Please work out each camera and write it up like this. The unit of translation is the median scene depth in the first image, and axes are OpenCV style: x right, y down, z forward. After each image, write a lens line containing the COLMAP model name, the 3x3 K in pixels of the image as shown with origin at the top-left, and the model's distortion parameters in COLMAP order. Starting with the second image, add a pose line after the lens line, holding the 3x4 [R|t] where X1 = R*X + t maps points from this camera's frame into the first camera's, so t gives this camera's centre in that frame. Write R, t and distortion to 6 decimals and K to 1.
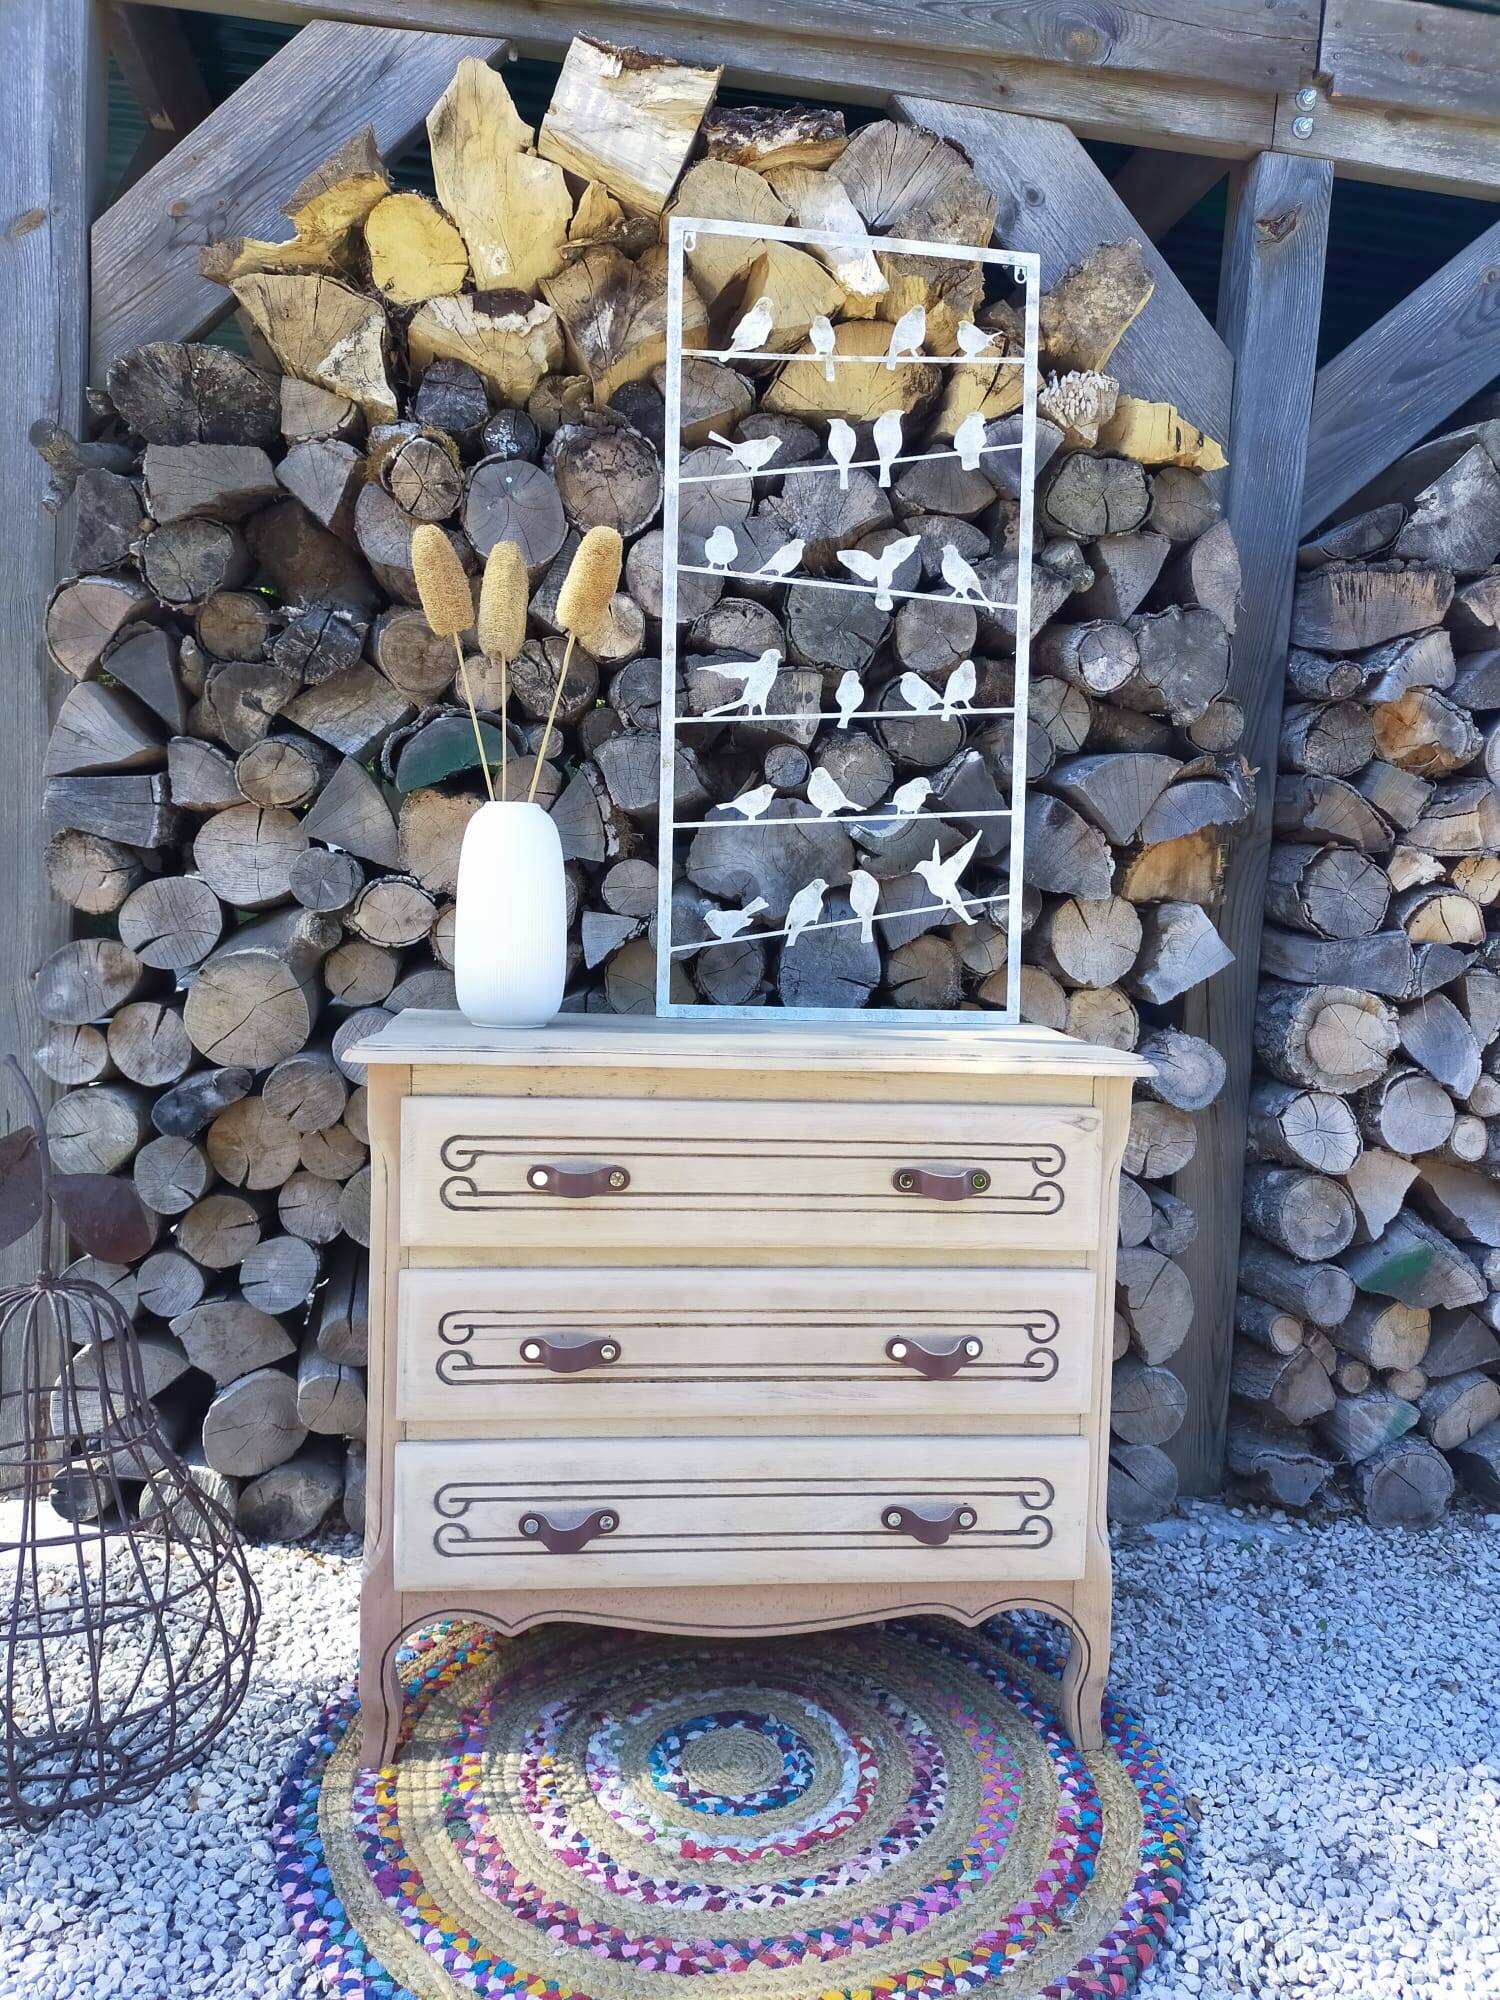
lens RADIAL K [[1523.3, 0, 755.3], [0, 1523.3, 986.8], [0, 0, 1]] dist [0.013199, -0.024641]
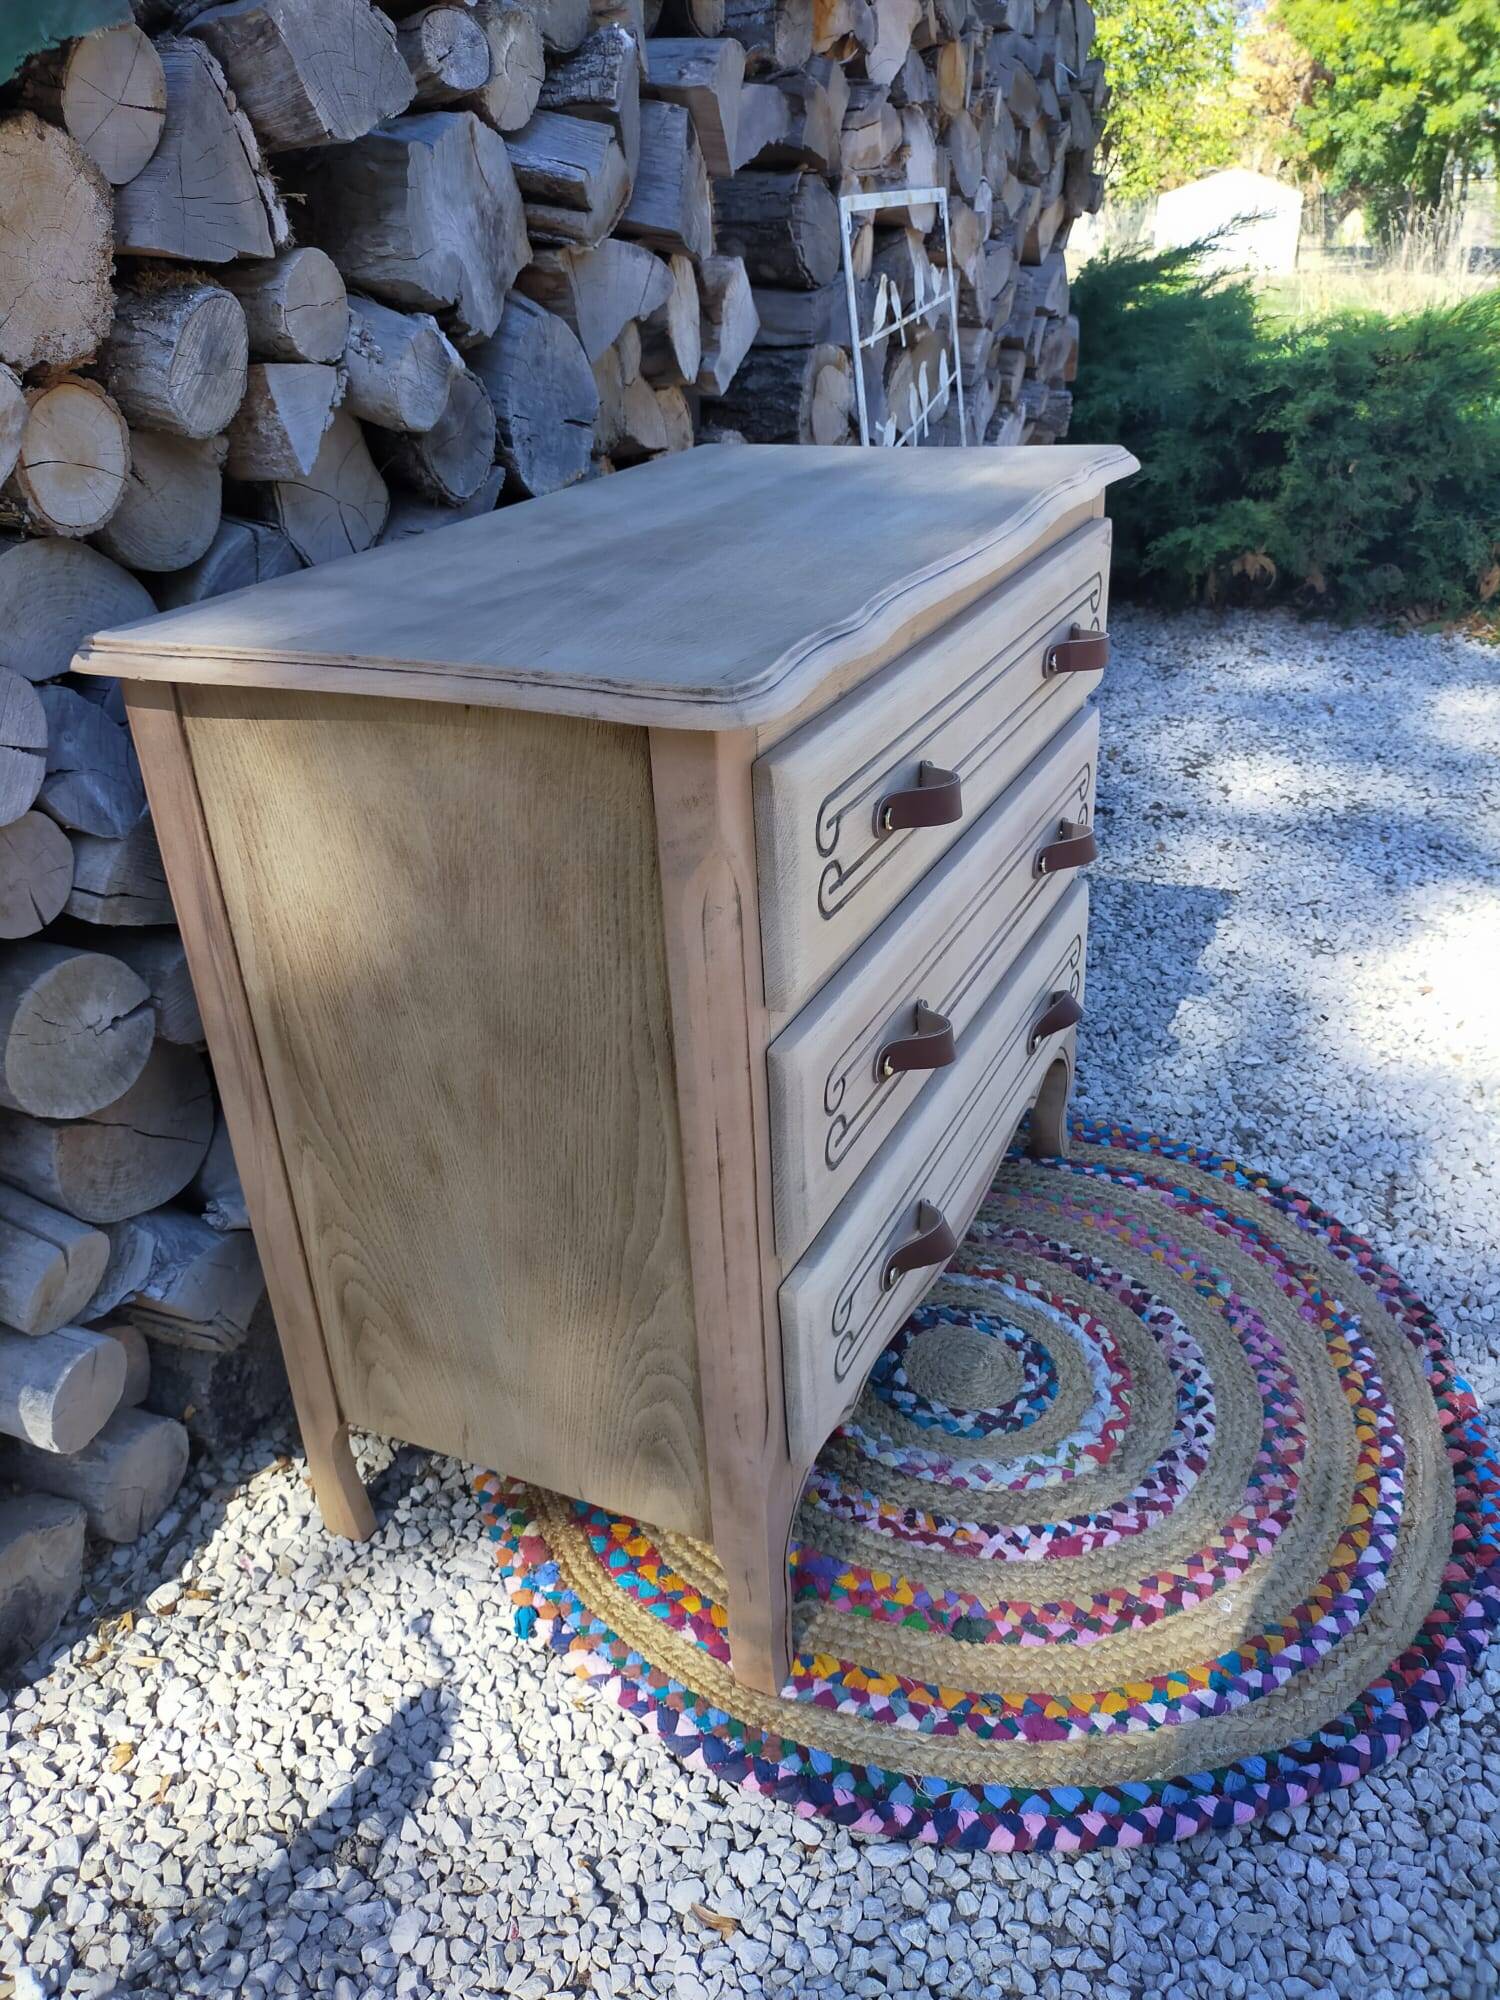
lens RADIAL K [[1523.3, 0, 750.7], [0, 1523.3, 1004.6], [0, 0, 1]] dist [0.013199, -0.024641]
pose [[0.518661, -0.441571, 0.732124, -0.633491], [0.119243, 0.885296, 0.449479, -0.087543], [-0.846624, -0.145827, 0.511822, 0.689561]]
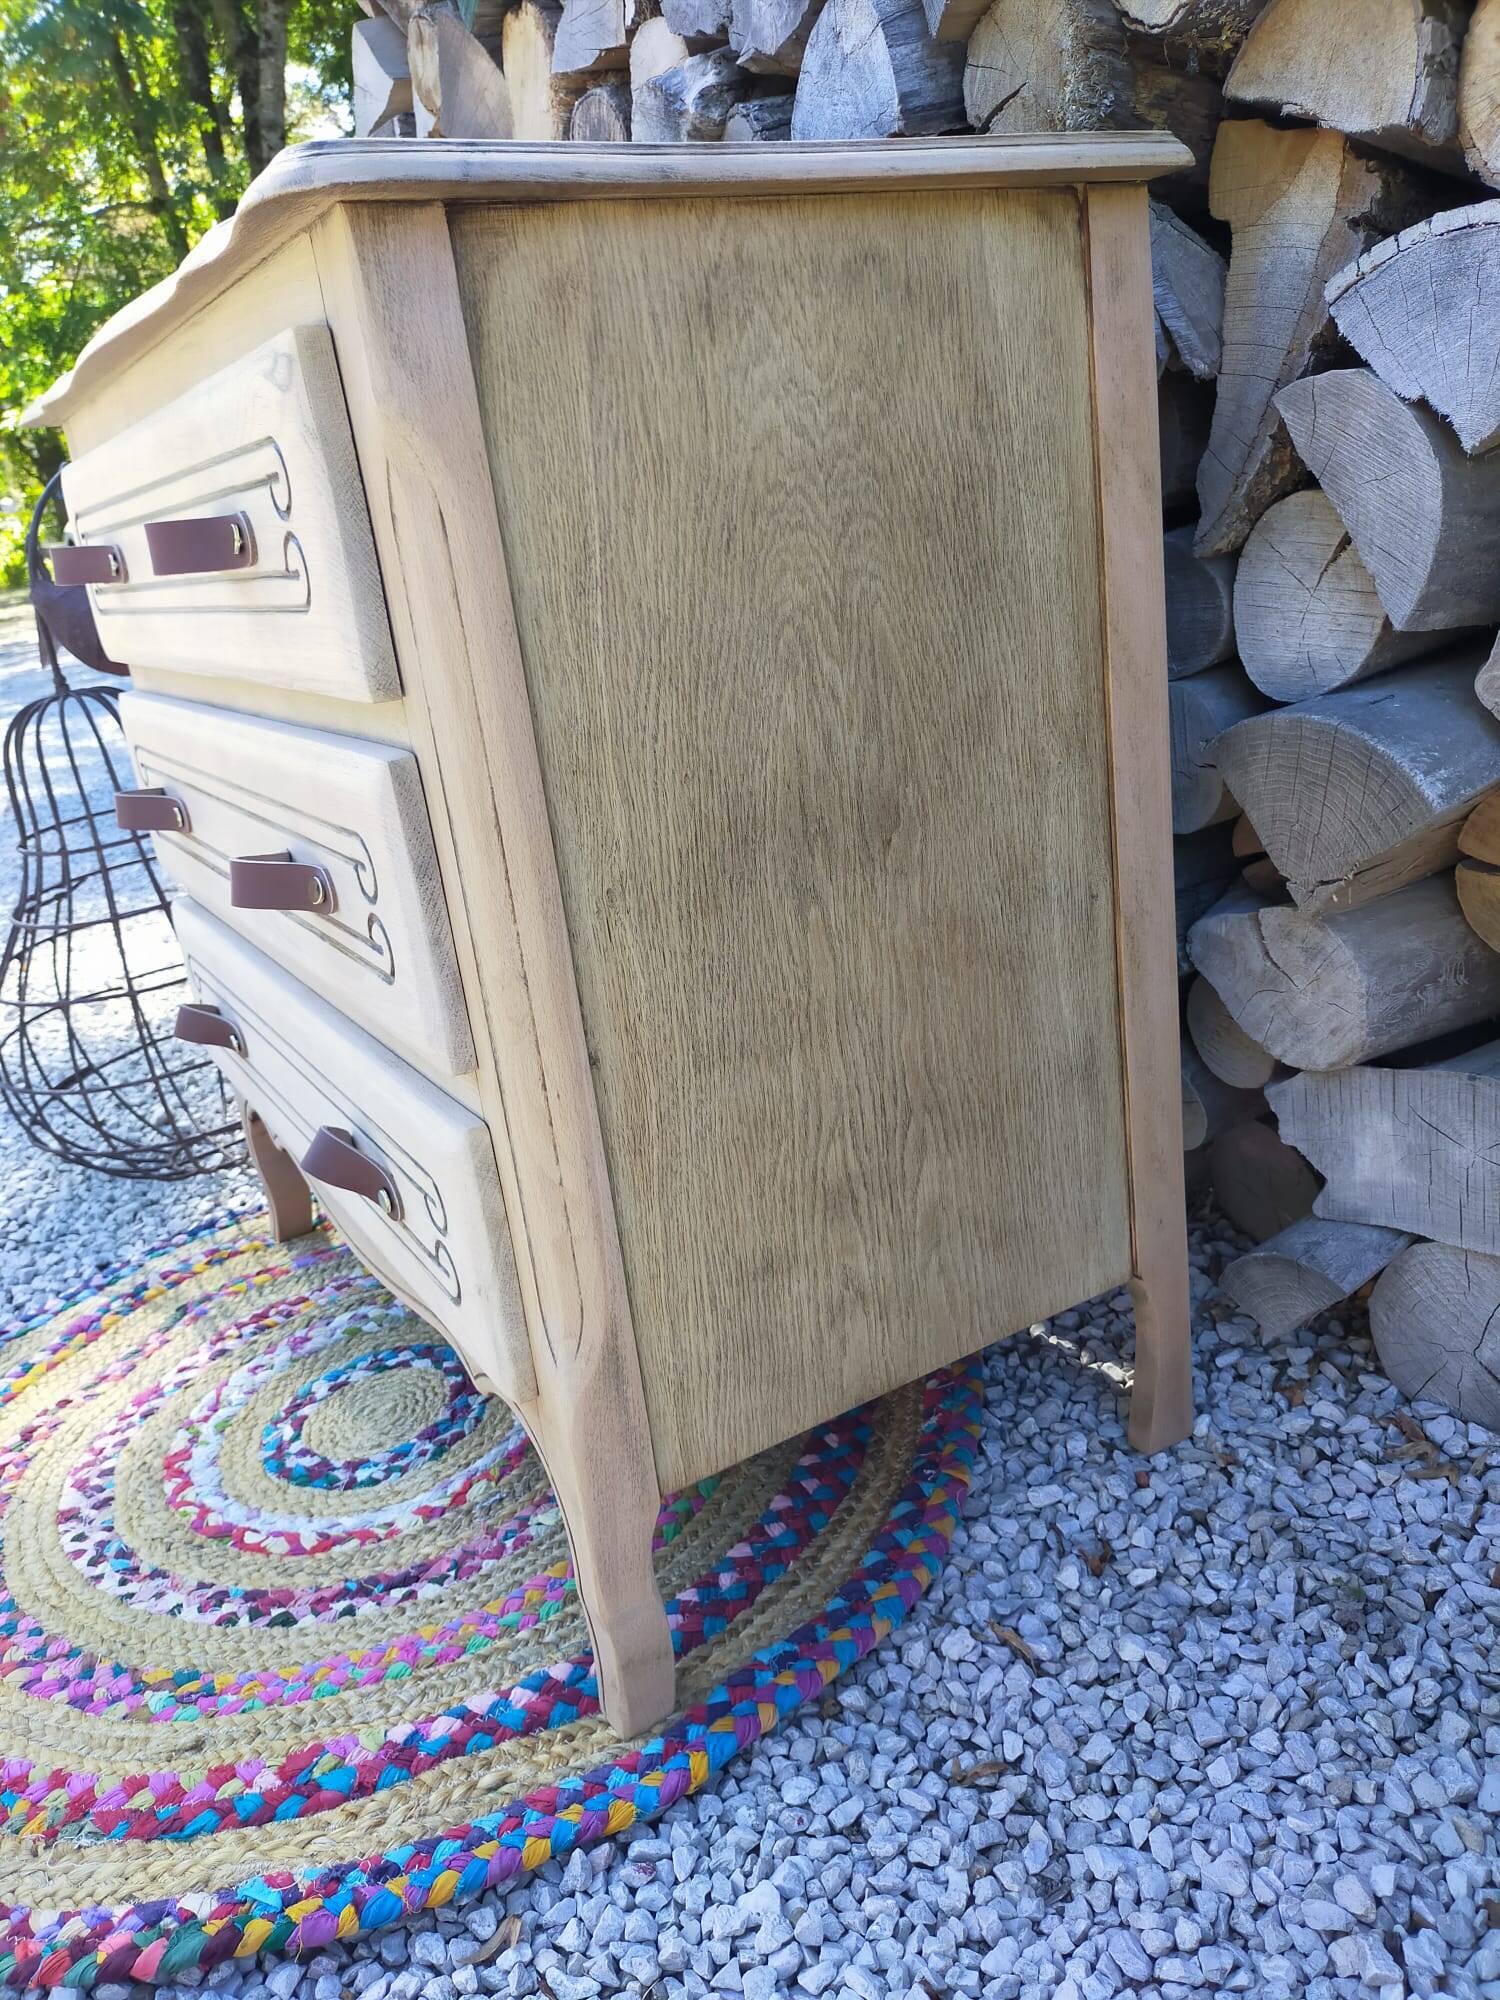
lens RADIAL K [[1523.3, 0, 739.1], [0, 1523.3, 1012.5], [0, 0, 1]] dist [0.013199, -0.024641]
pose [[0.407710, 0.213402, -0.887824, 0.649252], [0.084013, 0.959416, 0.269190, 0.153173], [0.909238, -0.184340, 0.373235, 0.928339]]
